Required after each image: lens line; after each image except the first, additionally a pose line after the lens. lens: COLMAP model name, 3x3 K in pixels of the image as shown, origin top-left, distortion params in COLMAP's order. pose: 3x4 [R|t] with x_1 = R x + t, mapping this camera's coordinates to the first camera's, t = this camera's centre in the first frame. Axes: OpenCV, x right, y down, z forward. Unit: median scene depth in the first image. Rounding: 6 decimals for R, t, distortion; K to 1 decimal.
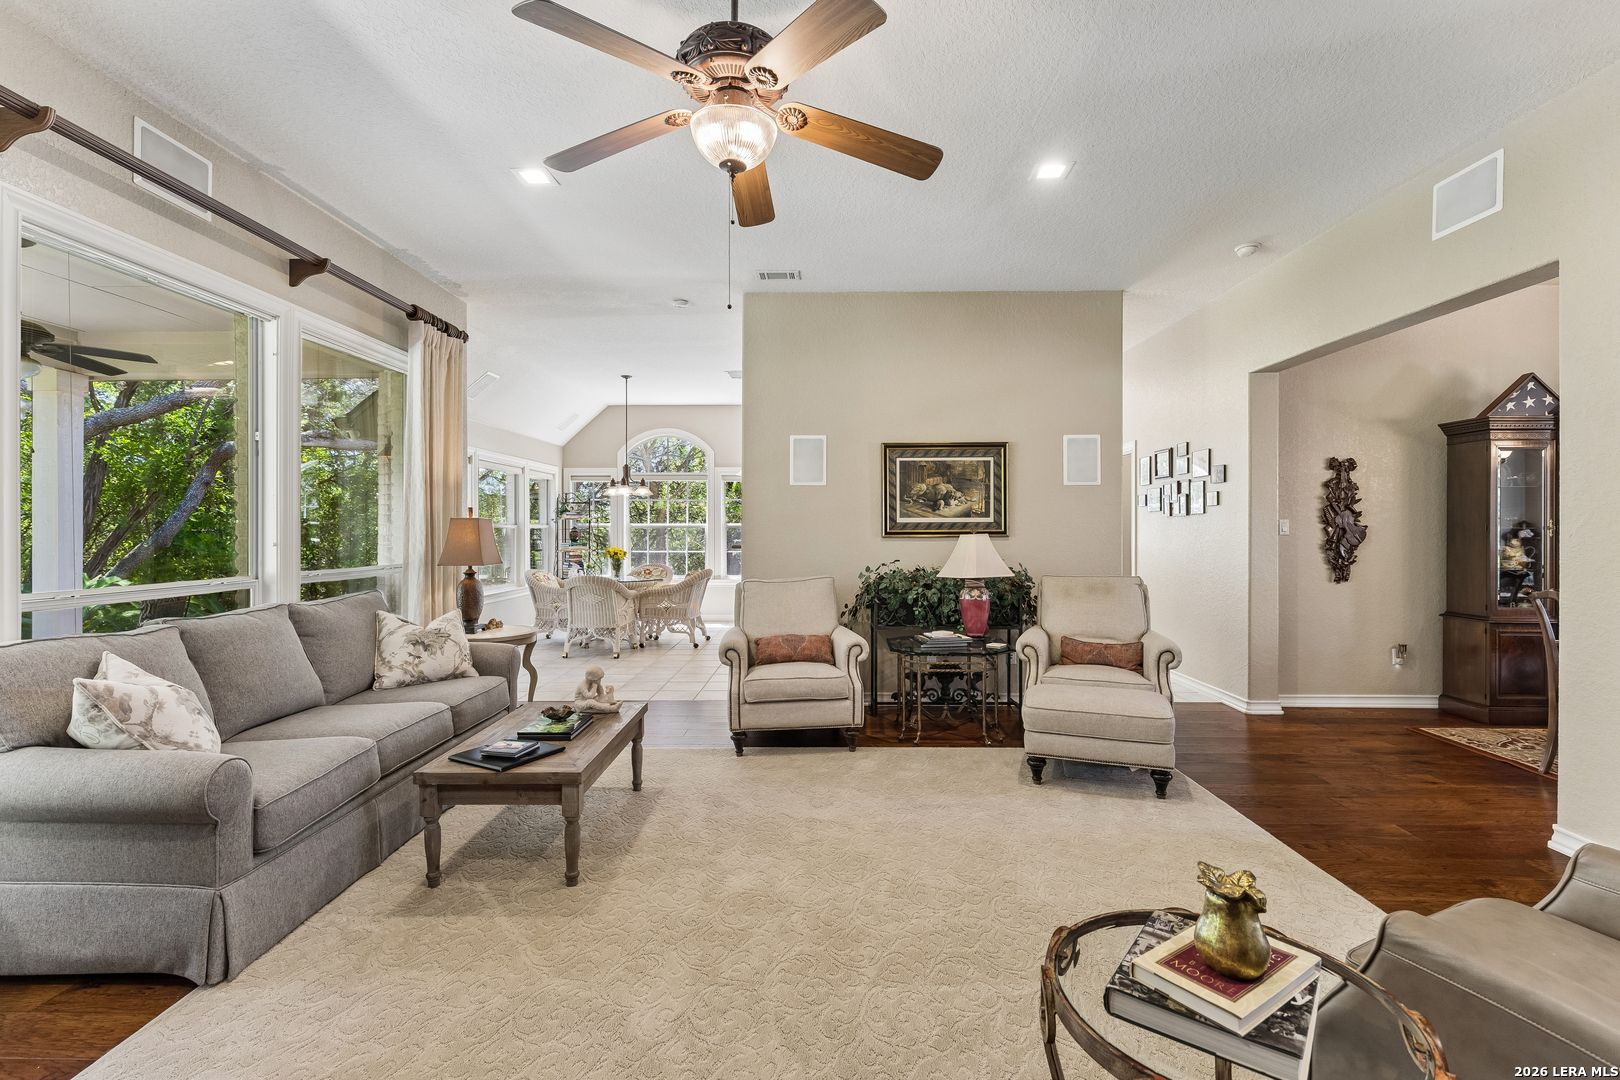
lens RADIAL K [[737.6, 0, 805.8], [0, 737.6, 529.6], [0, 0, 1]] dist [0.000042, 0.001589]
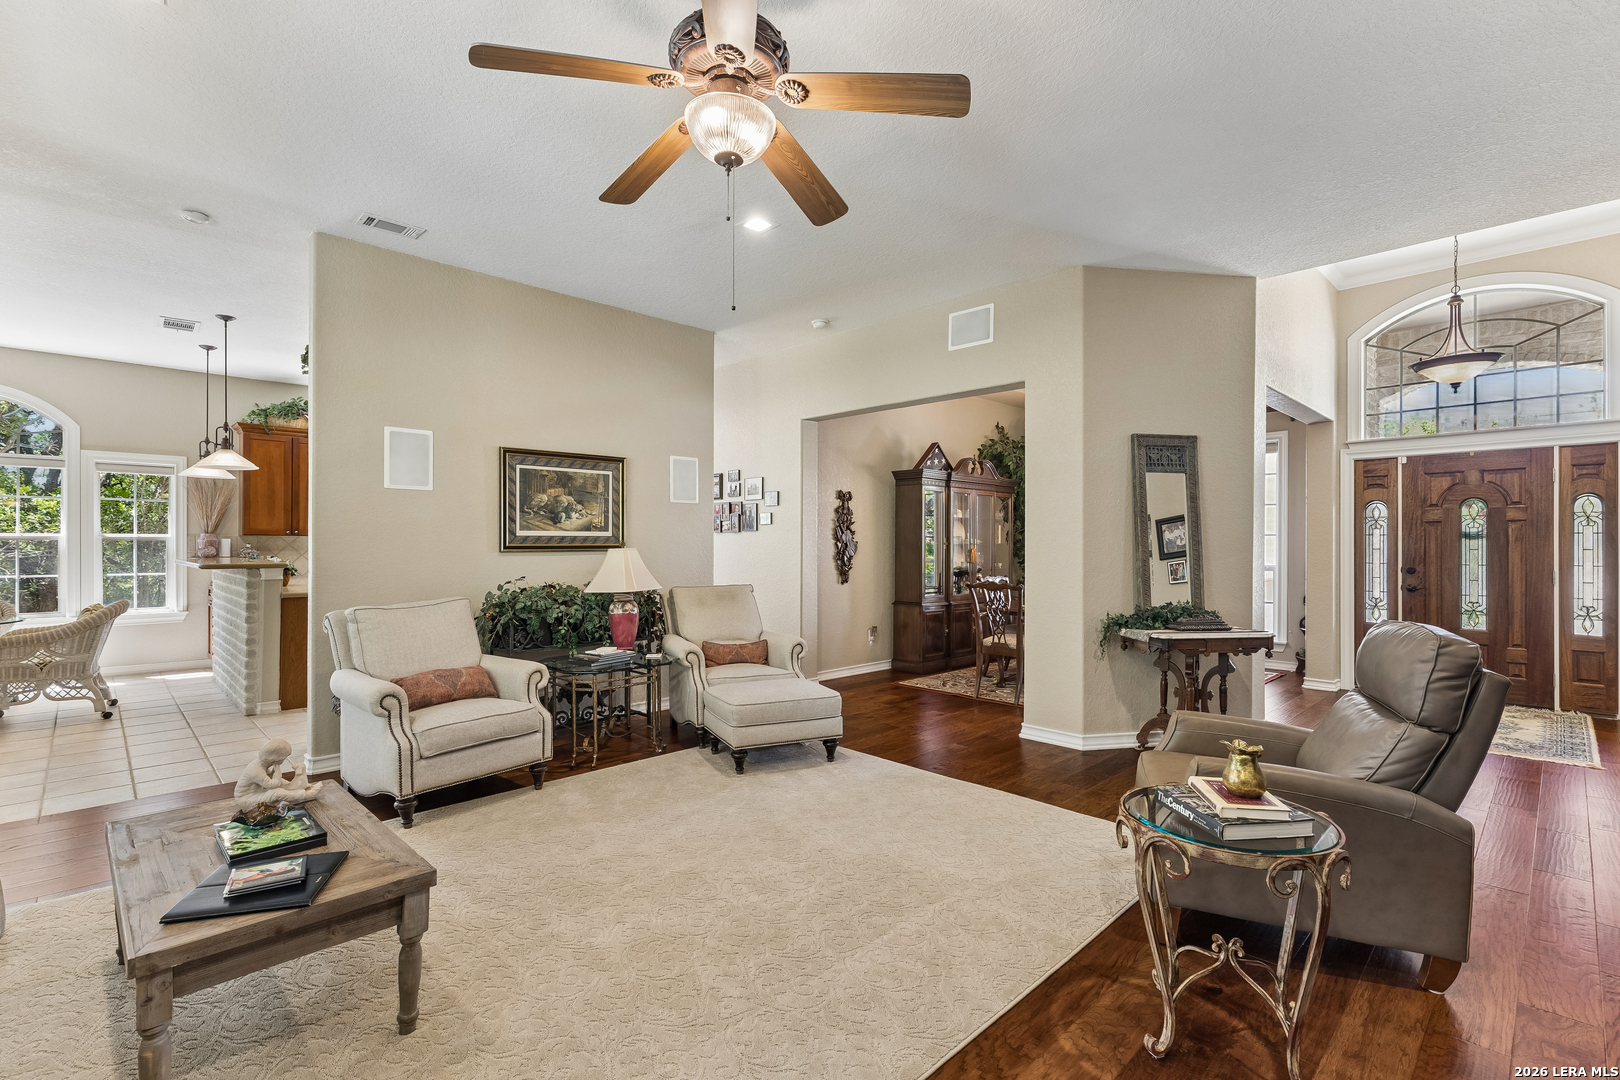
lens RADIAL K [[737.6, 0, 819.1], [0, 737.6, 544.5], [0, 0, 1]] dist [0.000042, 0.001589]
pose [[0.698306, 0.001460, 0.715797, -0.276305], [-0.002108, 0.999998, 0.000017, 0.000567], [-0.715796, -0.001521, 0.698308, 0.100743]]
